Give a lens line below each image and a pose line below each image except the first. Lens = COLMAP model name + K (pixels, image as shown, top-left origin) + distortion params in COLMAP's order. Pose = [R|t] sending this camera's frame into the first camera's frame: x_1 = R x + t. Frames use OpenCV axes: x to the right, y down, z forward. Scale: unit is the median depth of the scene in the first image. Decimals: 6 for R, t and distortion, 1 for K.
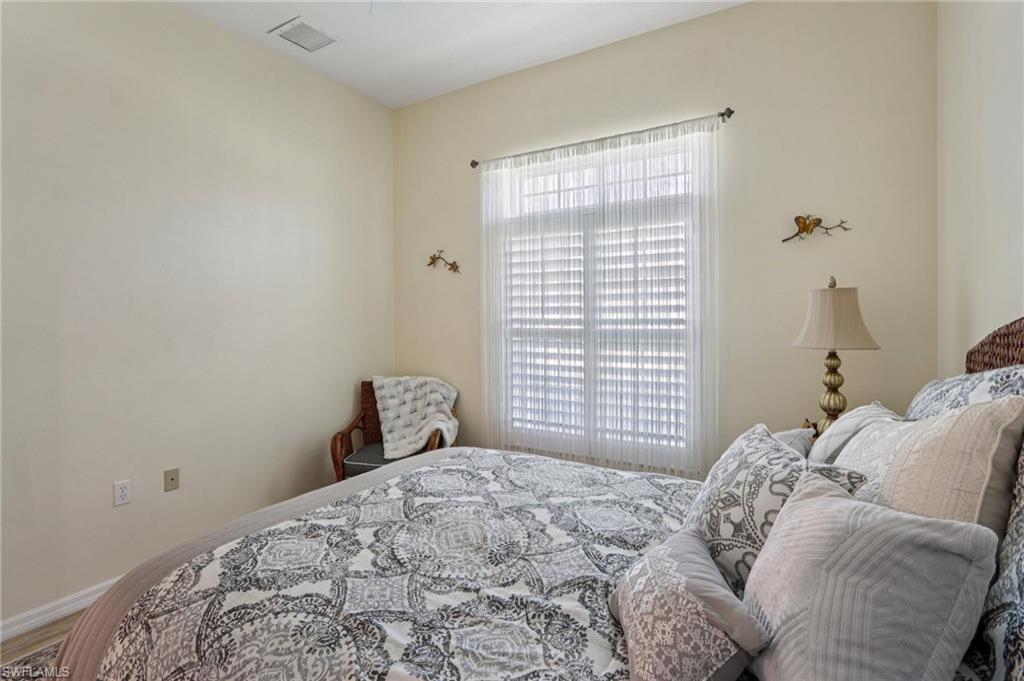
lens RADIAL K [[496.6, 0, 504.1], [0, 496.6, 331.8], [0, 0, 1]] dist [-0.020733, 0.003907]
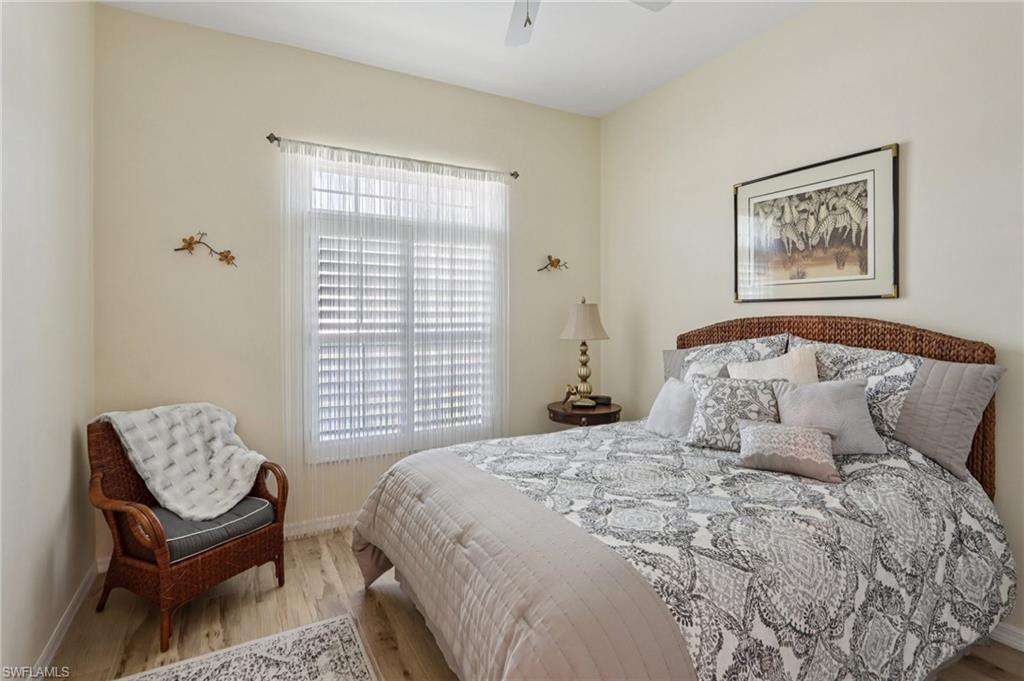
lens RADIAL K [[496.6, 0, 501.5], [0, 496.6, 336.5], [0, 0, 1]] dist [-0.020733, 0.003907]
pose [[0.500696, -0.024011, 0.865290, -0.962987], [0.029992, 0.999496, 0.010380, -0.002910], [-0.865104, 0.020754, 0.501163, 0.413819]]
